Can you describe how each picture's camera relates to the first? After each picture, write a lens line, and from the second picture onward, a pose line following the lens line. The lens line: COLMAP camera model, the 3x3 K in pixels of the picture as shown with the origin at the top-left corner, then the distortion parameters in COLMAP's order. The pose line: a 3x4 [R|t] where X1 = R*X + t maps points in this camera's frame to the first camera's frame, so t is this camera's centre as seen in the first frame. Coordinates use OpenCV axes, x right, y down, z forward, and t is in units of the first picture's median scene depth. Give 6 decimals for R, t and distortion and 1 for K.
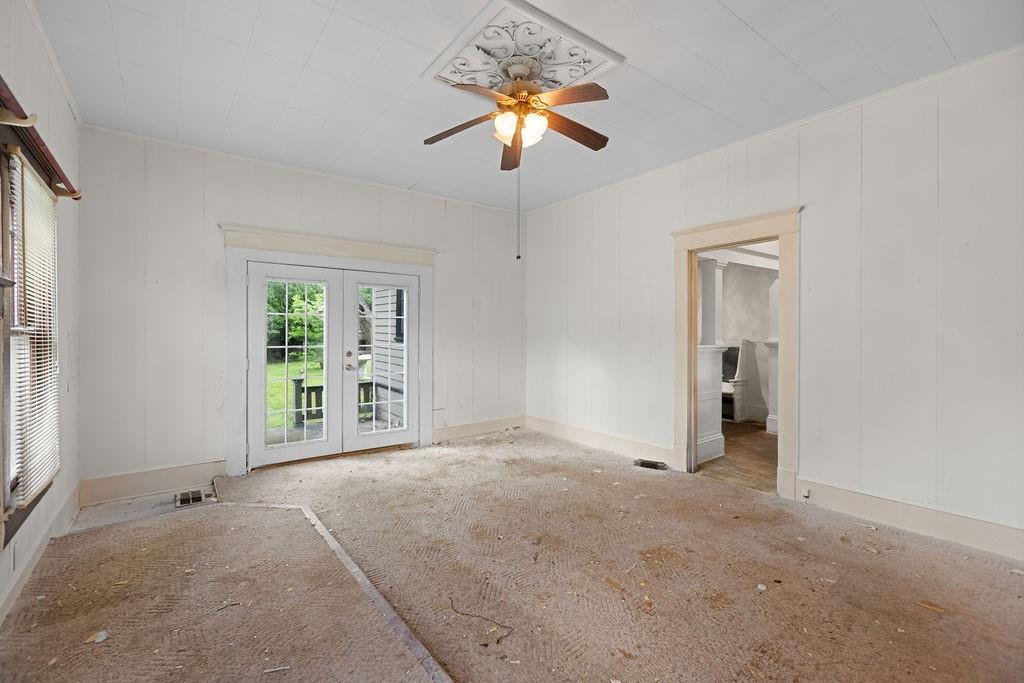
lens RADIAL K [[461.2, 0, 510.6], [0, 461.2, 335.5], [0, 0, 1]] dist [-0.000823, 0.002300]
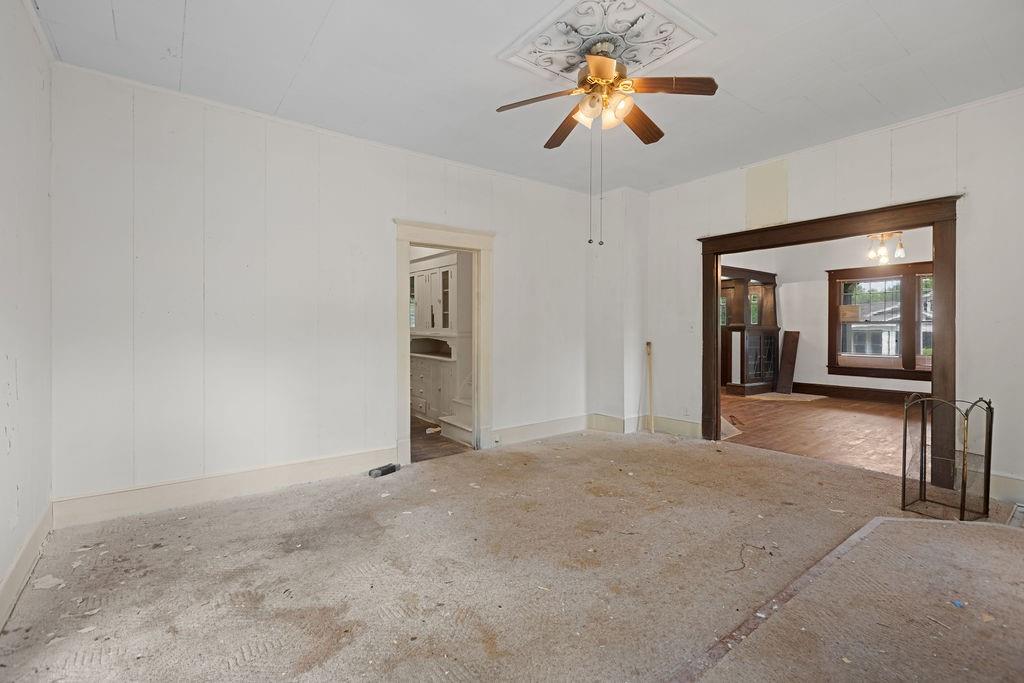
lens RADIAL K [[461.2, 0, 510.3], [0, 461.2, 338.5], [0, 0, 1]] dist [-0.000823, 0.002300]
pose [[-0.010549, -0.023044, 0.999679, -0.829423], [0.006287, 0.999713, 0.023111, 0.003621], [-0.999925, 0.006528, -0.010401, 1.062545]]
